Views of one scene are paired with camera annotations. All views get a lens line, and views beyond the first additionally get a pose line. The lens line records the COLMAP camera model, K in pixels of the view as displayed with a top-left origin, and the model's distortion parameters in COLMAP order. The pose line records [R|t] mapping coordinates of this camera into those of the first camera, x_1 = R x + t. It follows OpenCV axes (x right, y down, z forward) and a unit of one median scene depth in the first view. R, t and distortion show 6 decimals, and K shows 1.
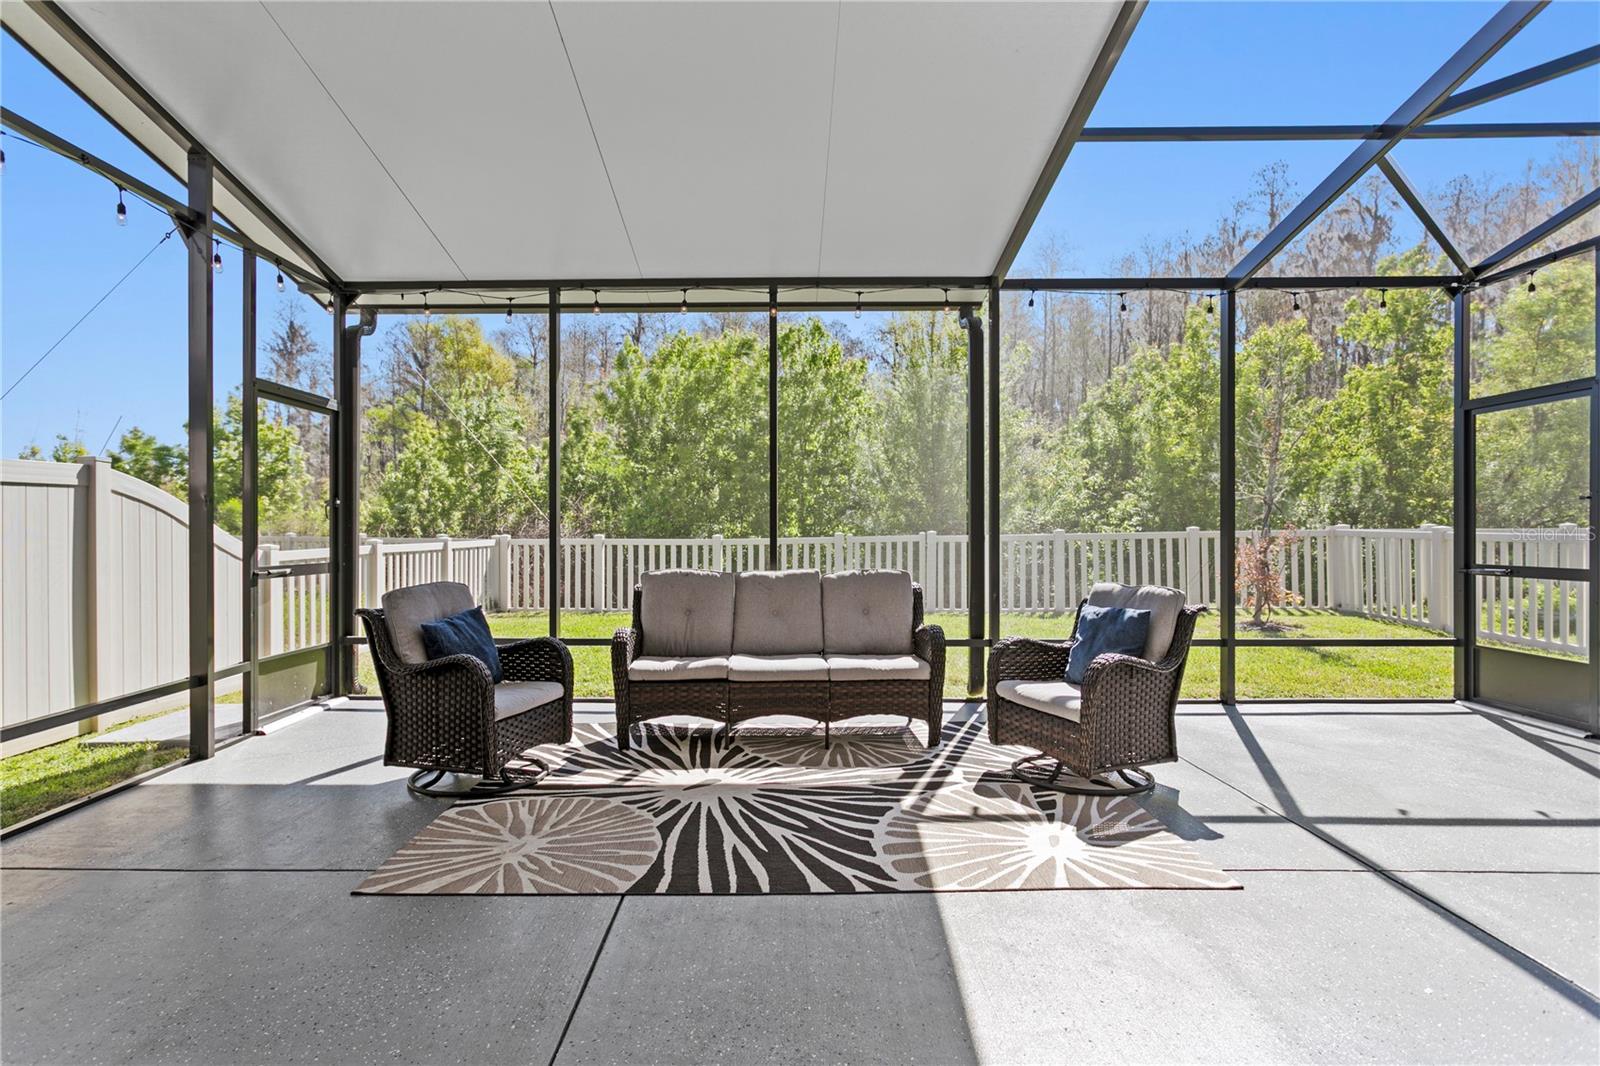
lens RADIAL K [[823.9, 0, 779.5], [0, 823.9, 534.1], [0, 0, 1]] dist [-0.000616, 0.004231]
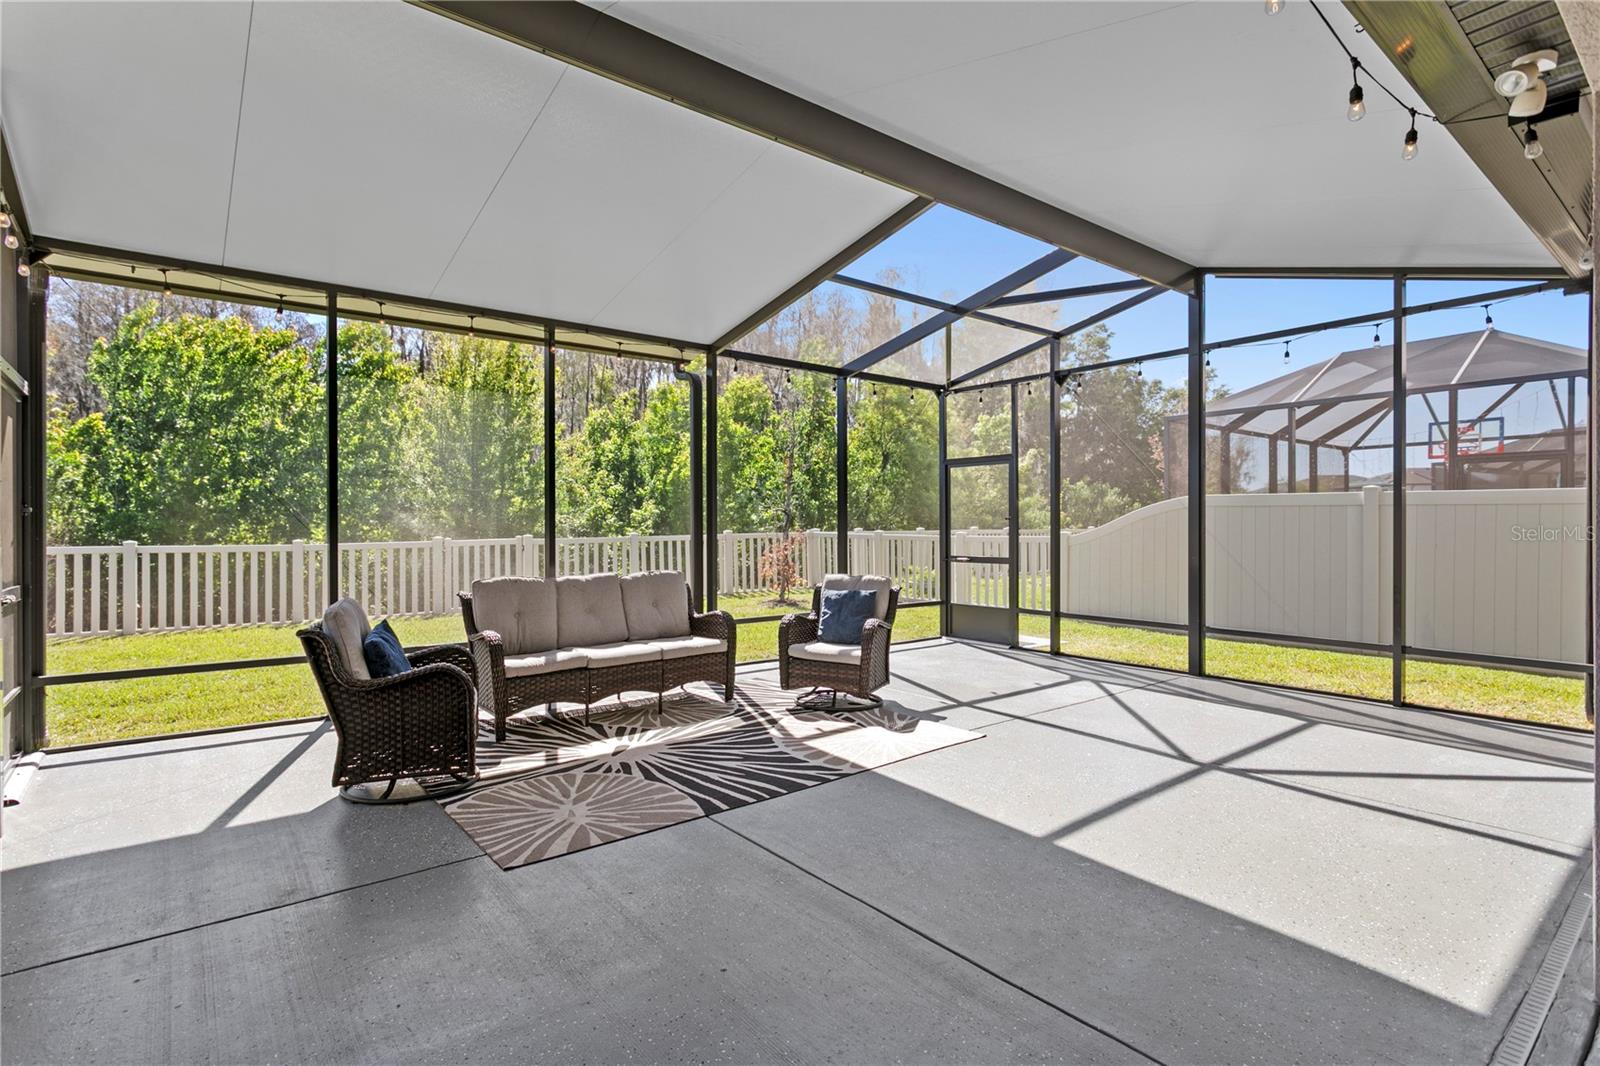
lens RADIAL K [[768.7, 0, 786.0], [0, 768.7, 530.0], [0, 0, 1]] dist [-0.003316, 0.000743]
pose [[0.786114, -0.001291, 0.618080, -0.574676], [0.003528, 0.999991, -0.002398, -0.019863], [-0.618071, 0.004066, 0.786112, -0.051954]]
